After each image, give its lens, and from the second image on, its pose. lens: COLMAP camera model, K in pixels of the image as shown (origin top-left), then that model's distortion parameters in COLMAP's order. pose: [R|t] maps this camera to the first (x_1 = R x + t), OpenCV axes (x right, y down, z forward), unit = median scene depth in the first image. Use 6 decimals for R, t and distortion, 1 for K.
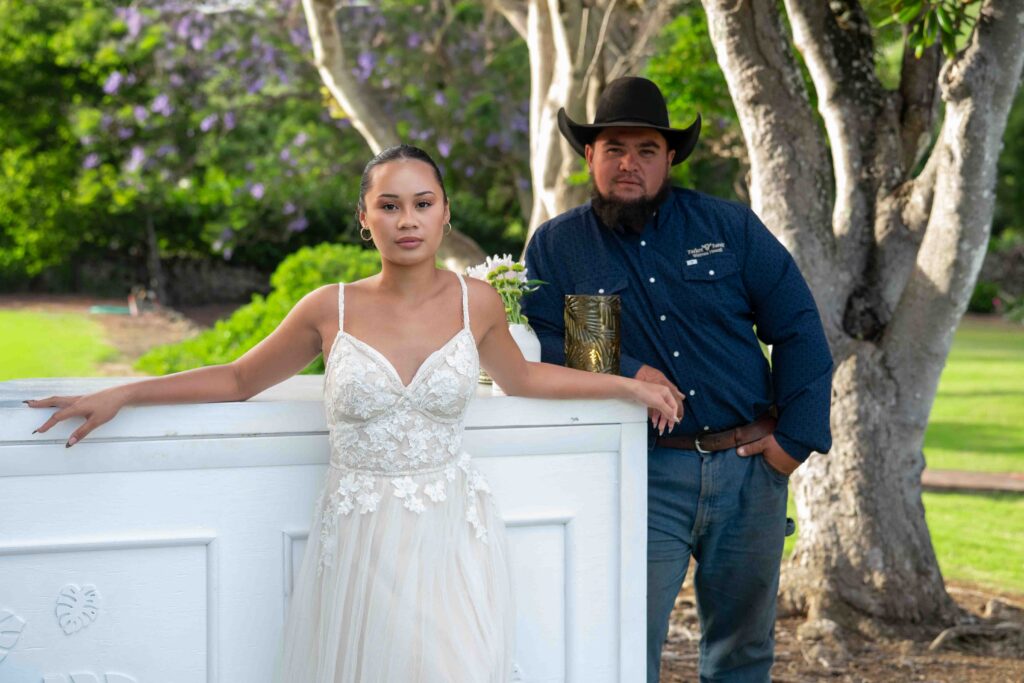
lens RADIAL K [[1590.4, 0, 512.5], [0, 1590.4, 343.2], [0, 0, 1]] dist [0.059437, 0.000000]
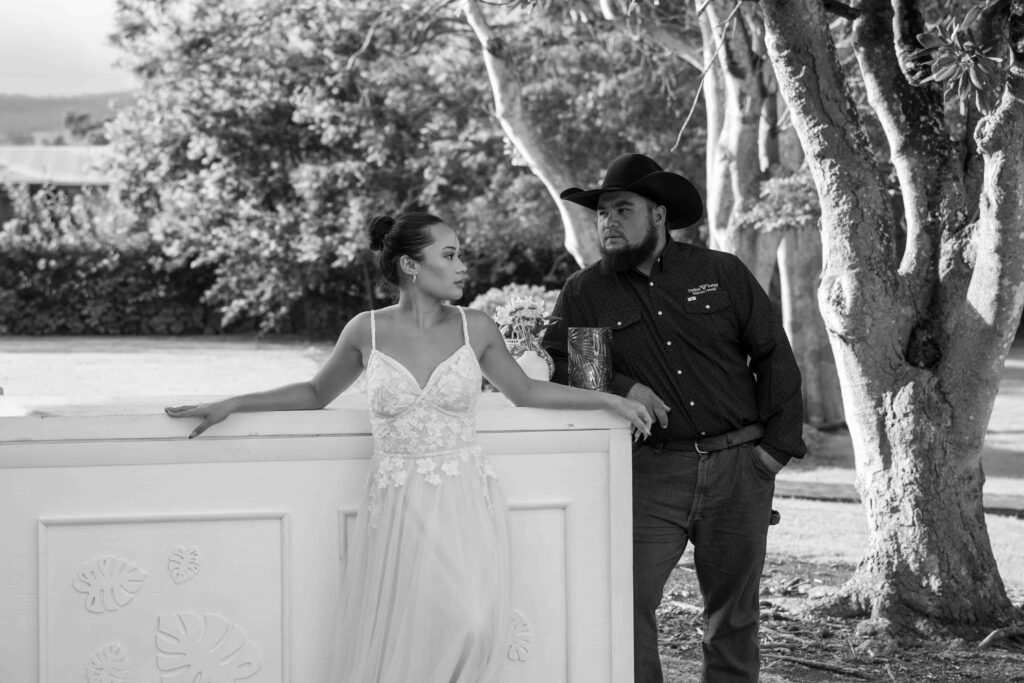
lens RADIAL K [[1590.4, 0, 512.2], [0, 1590.4, 339.9], [0, 0, 1]] dist [0.059437, 0.000000]
pose [[0.990602, -0.006828, -0.136607, 0.091520], [0.003264, 0.999649, -0.026298, 0.007192], [0.136739, 0.025605, 0.990276, -0.143734]]
